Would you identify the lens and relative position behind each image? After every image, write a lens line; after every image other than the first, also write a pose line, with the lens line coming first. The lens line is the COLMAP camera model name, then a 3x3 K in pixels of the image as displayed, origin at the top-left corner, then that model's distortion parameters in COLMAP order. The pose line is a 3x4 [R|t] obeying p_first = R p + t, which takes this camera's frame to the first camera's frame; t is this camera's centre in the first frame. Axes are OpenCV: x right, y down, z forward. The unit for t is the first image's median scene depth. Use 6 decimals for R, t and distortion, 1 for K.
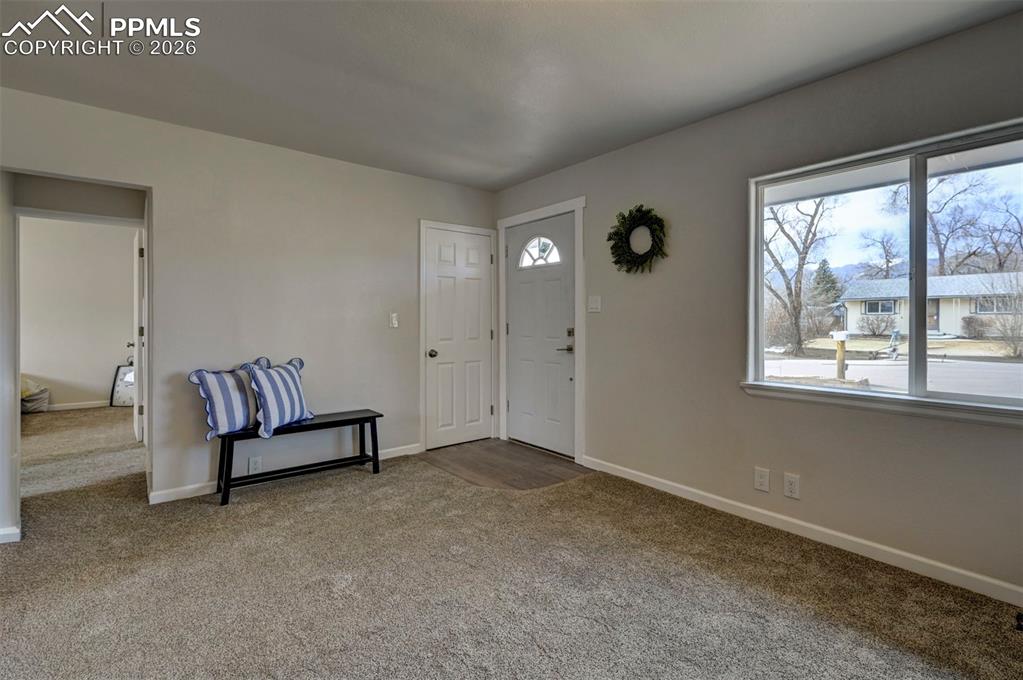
lens RADIAL K [[468.9, 0, 526.1], [0, 468.9, 324.1], [0, 0, 1]] dist [0.000810, 0.000306]
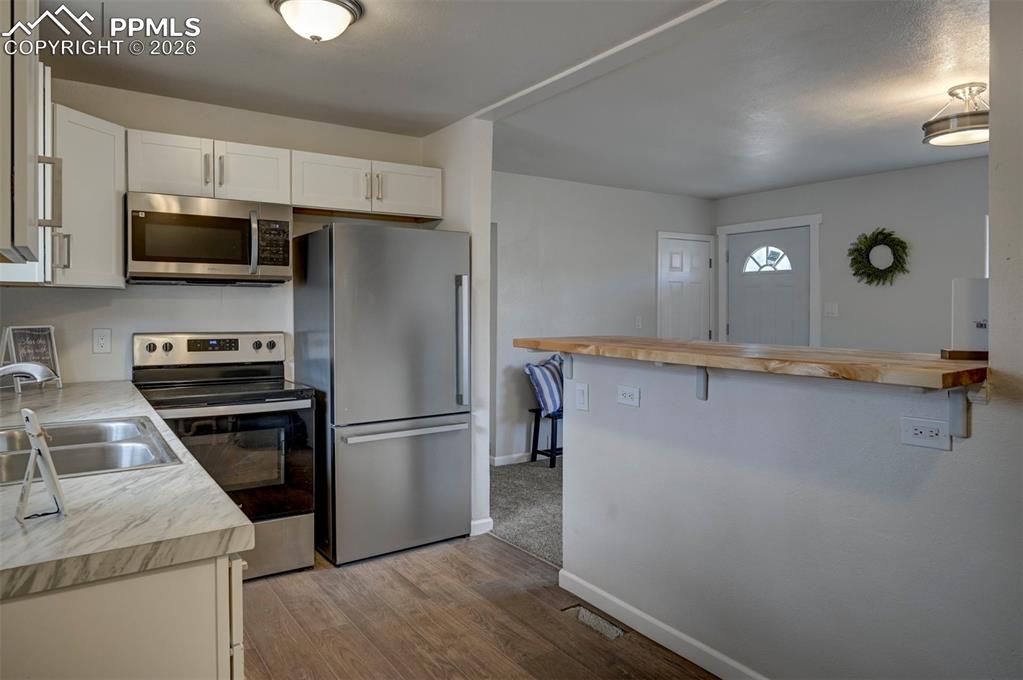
lens RADIAL K [[668.8, 0, 507.0], [0, 668.8, 318.1], [0, 0, 1]] dist [-0.026564, -0.000355]
pose [[0.994096, 0.000986, -0.108496, -0.471913], [0.000125, 0.999948, 0.010238, -0.039632], [0.108500, -0.010192, 0.994044, -0.702022]]
